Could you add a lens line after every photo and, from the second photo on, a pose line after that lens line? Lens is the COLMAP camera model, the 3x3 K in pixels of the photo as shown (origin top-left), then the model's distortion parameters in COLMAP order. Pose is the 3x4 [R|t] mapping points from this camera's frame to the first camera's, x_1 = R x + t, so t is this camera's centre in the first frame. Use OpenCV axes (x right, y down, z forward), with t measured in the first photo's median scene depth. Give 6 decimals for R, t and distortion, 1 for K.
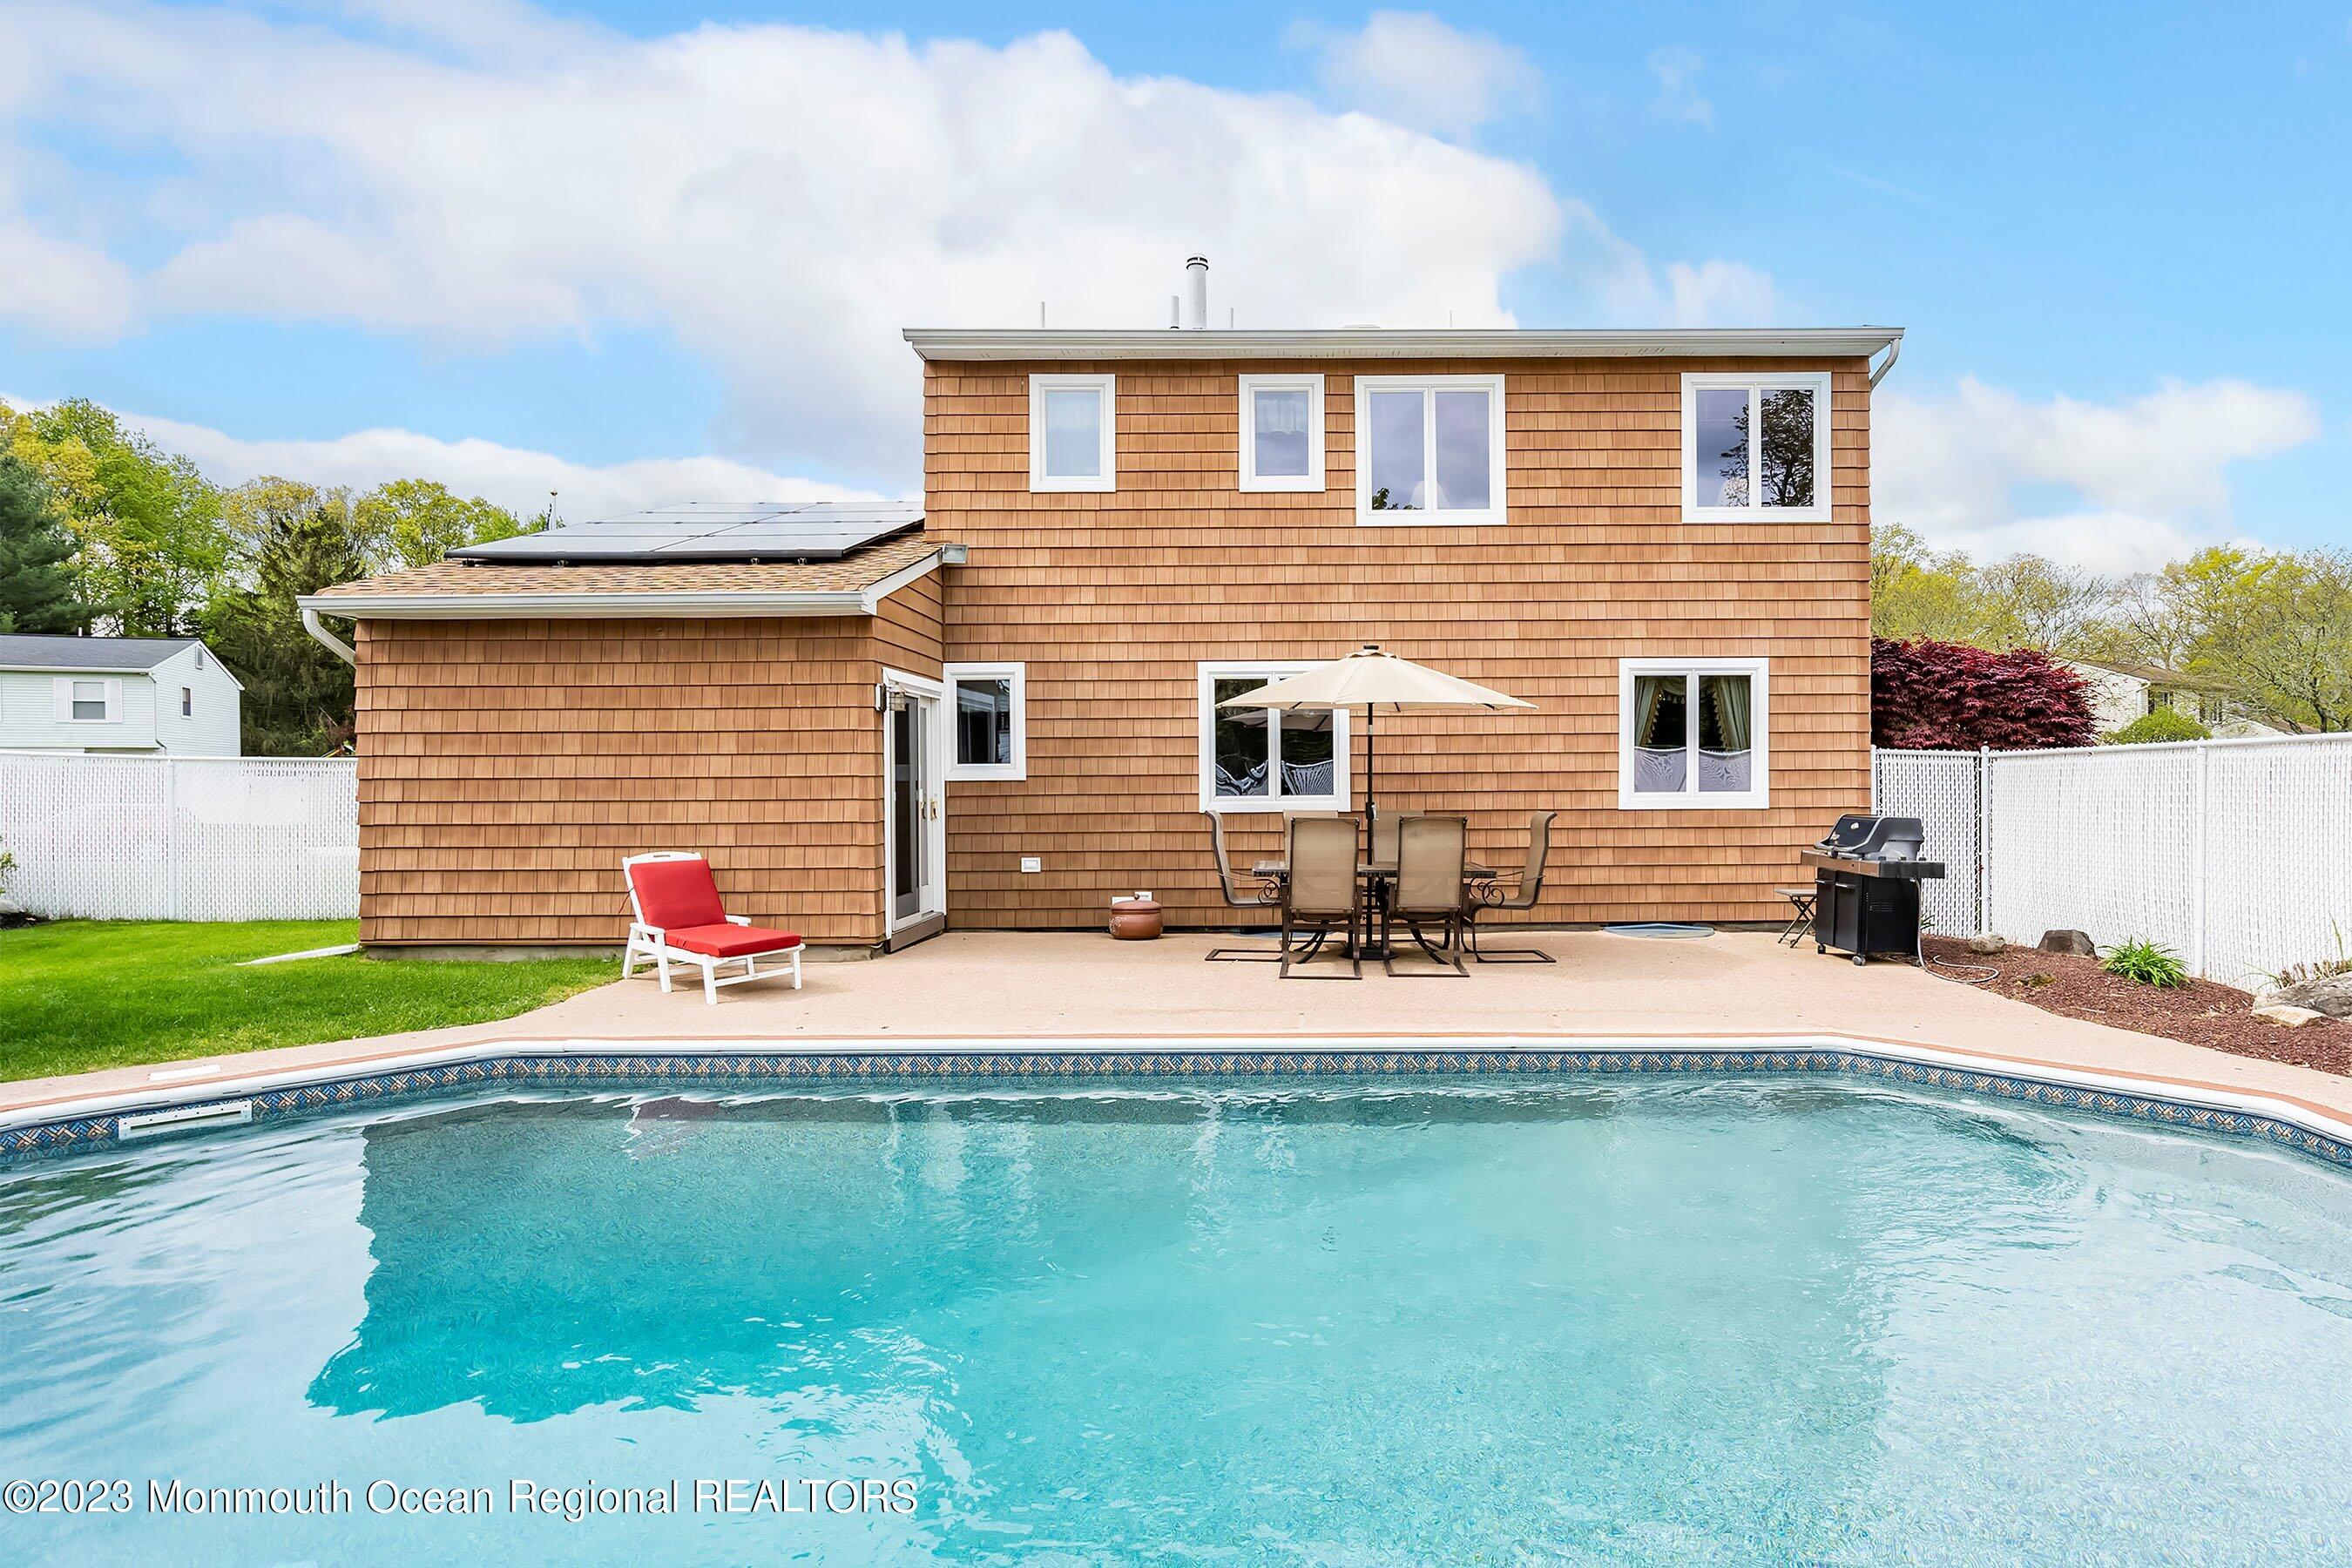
lens RADIAL K [[1099.6, 0, 1164.4], [0, 1099.6, 766.6], [0, 0, 1]] dist [-0.004531, 0.001626]
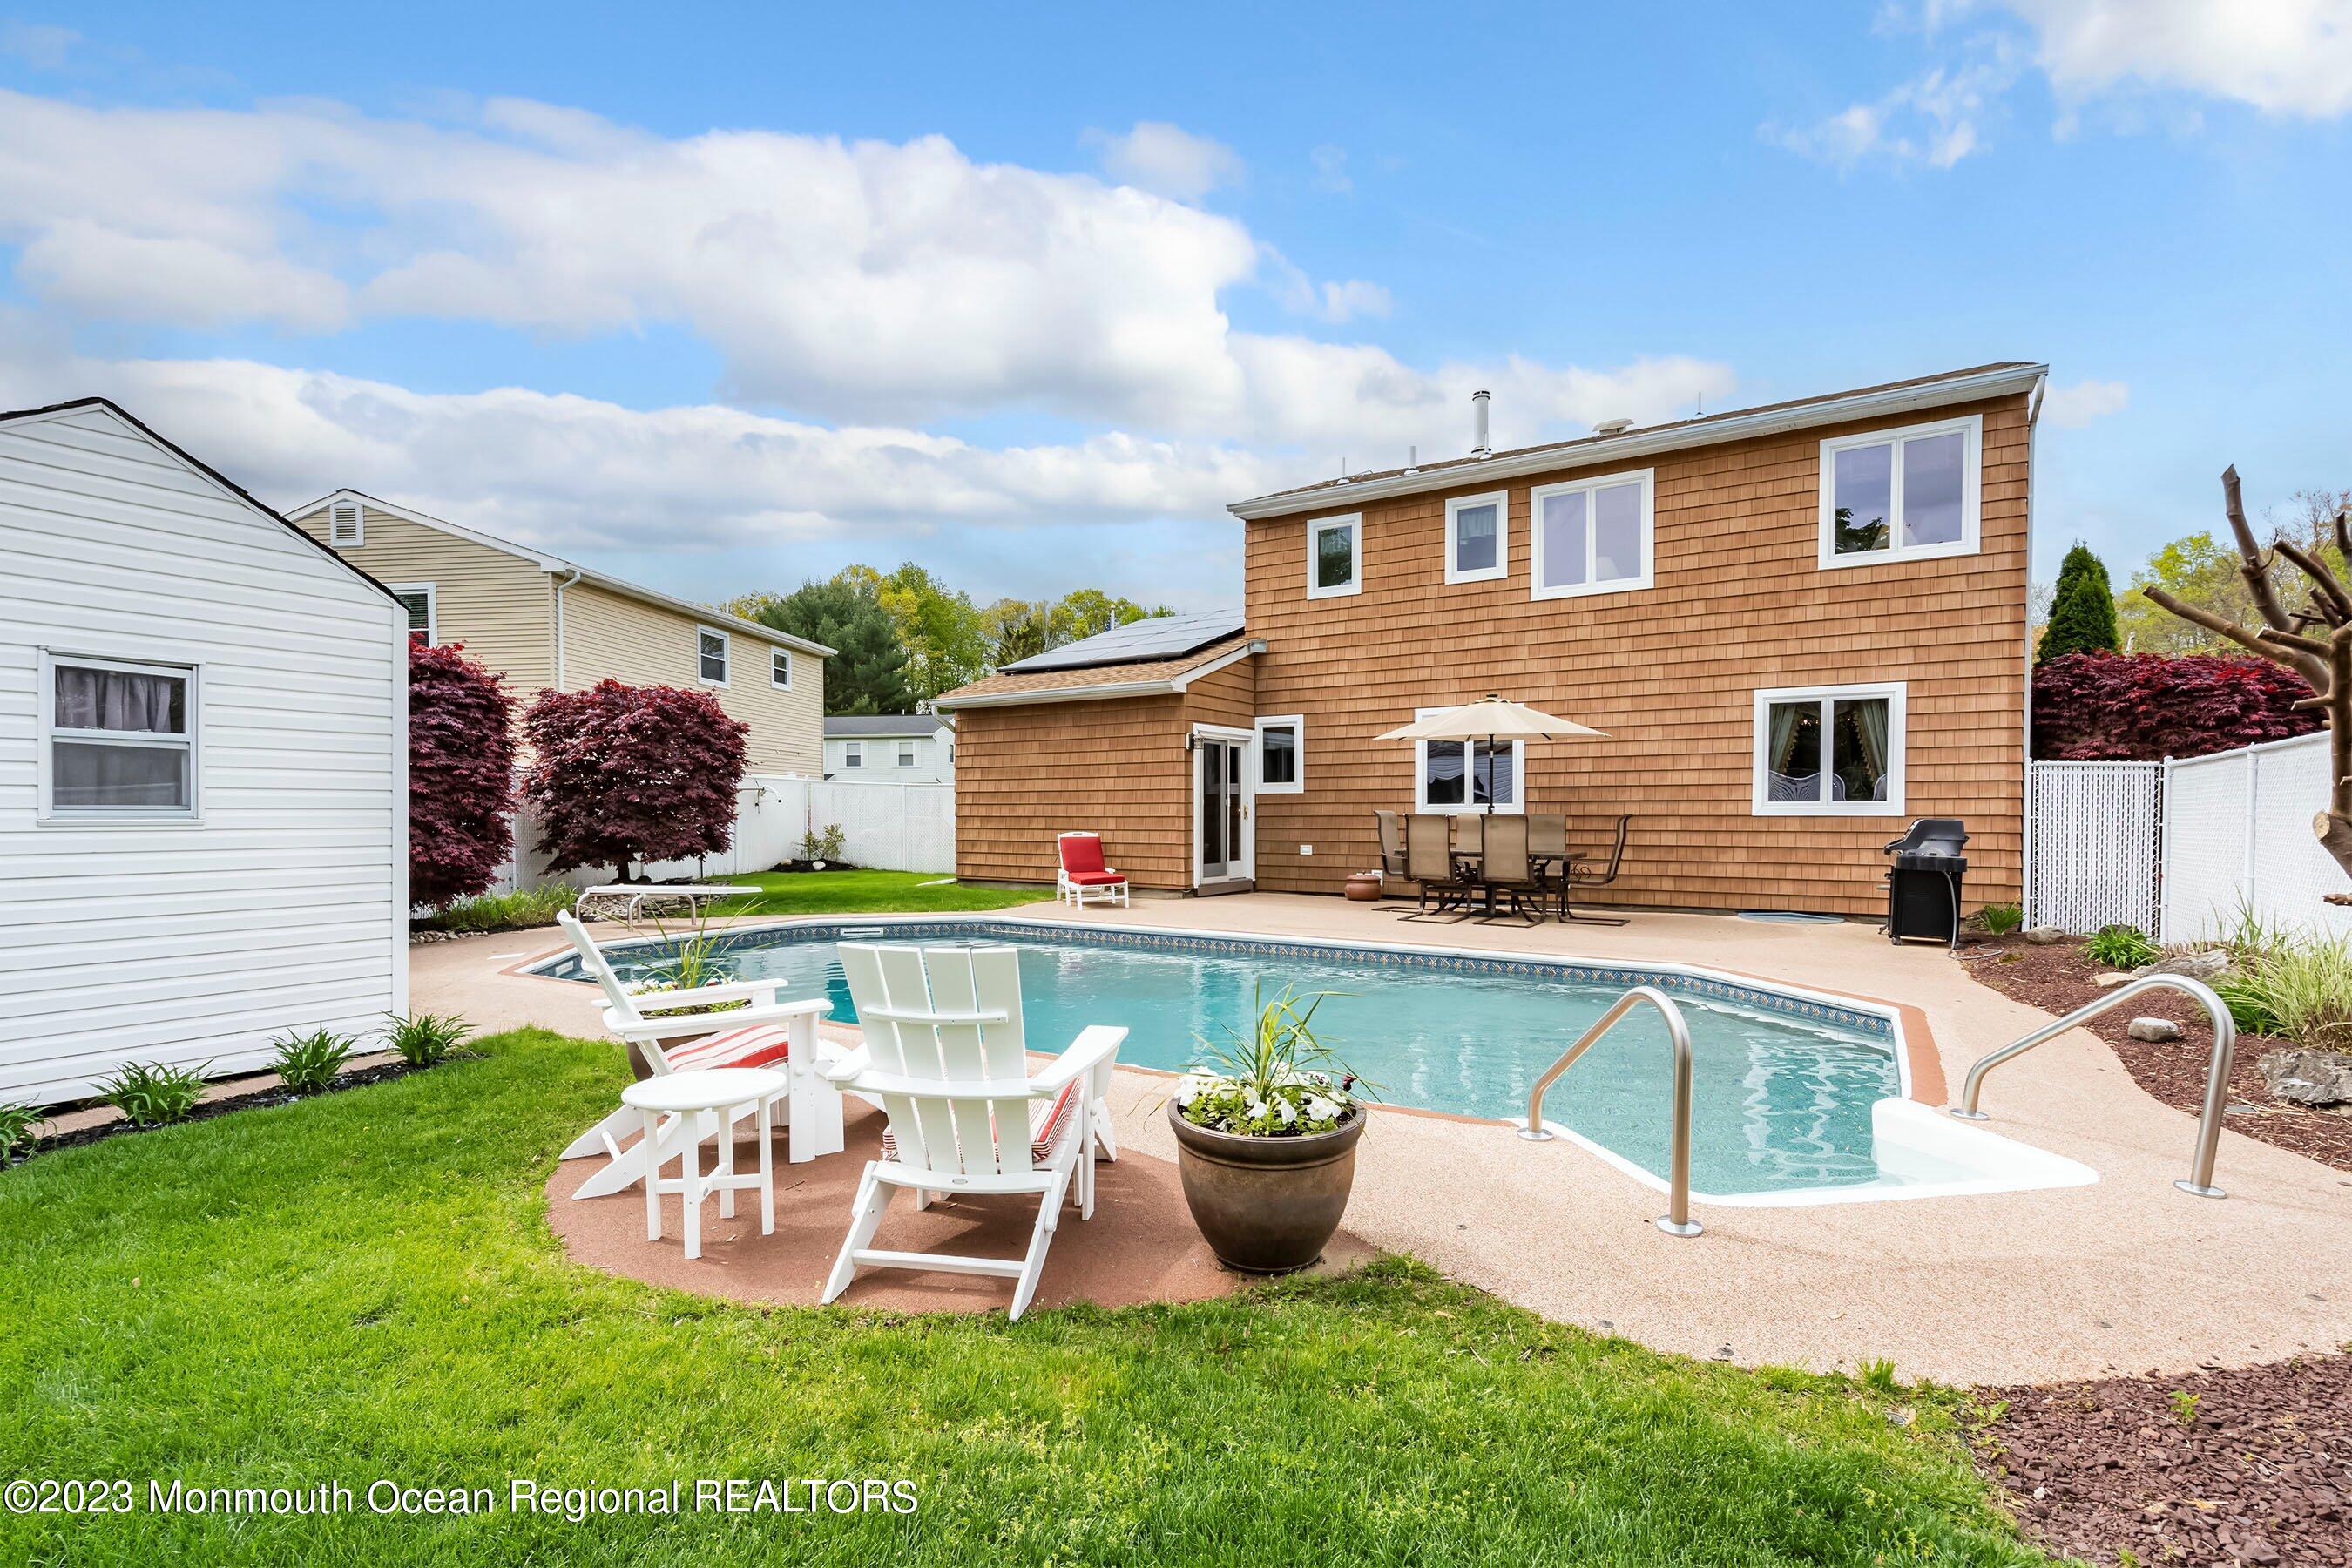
lens RADIAL K [[1099.6, 0, 1186.6], [0, 1099.6, 801.3], [0, 0, 1]] dist [-0.004531, 0.001626]
pose [[0.845115, -0.000721, -0.534584, 0.532824], [0.000466, 1.000000, -0.000612, 0.023774], [0.534584, 0.000268, 0.845115, -0.344188]]
